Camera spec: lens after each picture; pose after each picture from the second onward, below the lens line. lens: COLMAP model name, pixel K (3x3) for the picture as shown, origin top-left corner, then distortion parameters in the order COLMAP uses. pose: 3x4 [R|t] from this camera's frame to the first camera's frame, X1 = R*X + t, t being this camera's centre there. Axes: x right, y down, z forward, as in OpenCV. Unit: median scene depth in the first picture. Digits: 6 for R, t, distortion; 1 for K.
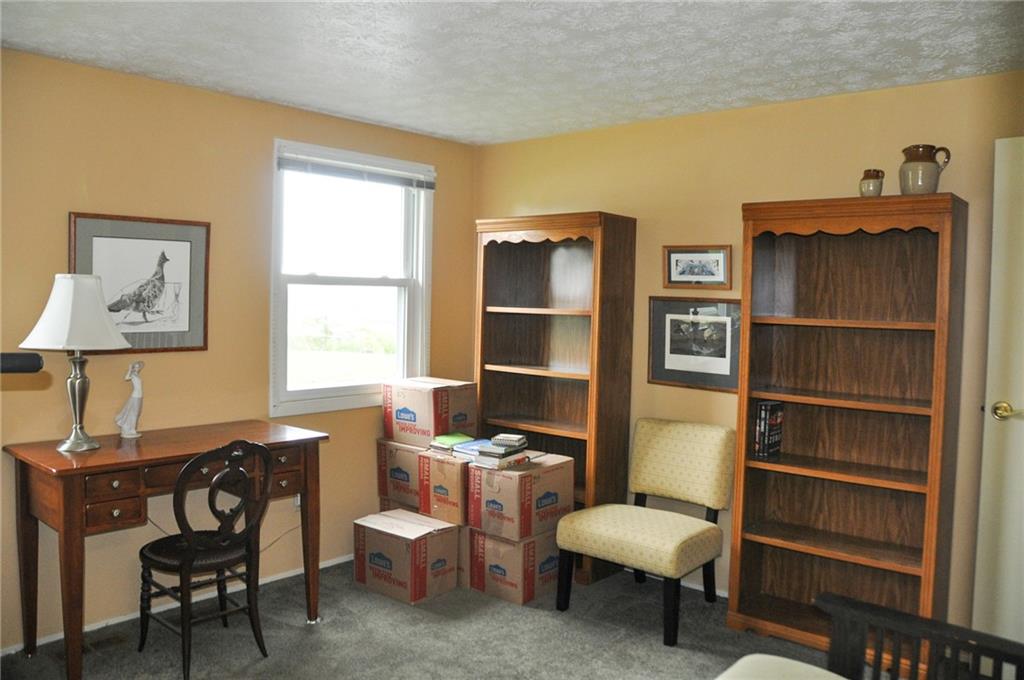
lens RADIAL K [[794.7, 0, 508.3], [0, 794.7, 336.1], [0, 0, 1]] dist [-0.153904, 0.113533]
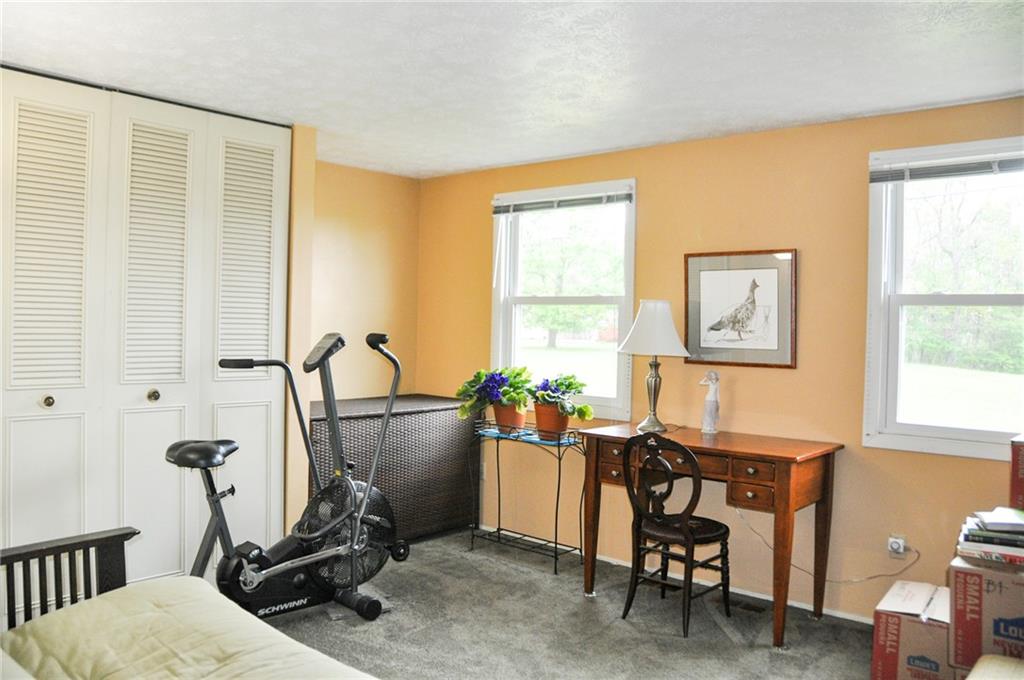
lens RADIAL K [[794.7, 0, 508.3], [0, 794.7, 336.1], [0, 0, 1]] dist [-0.153904, 0.113533]
pose [[-0.000947, -0.007879, -0.999969, 0.728327], [-0.070955, 0.997449, -0.007792, 0.010445], [0.997479, 0.070946, -0.001503, 0.653226]]
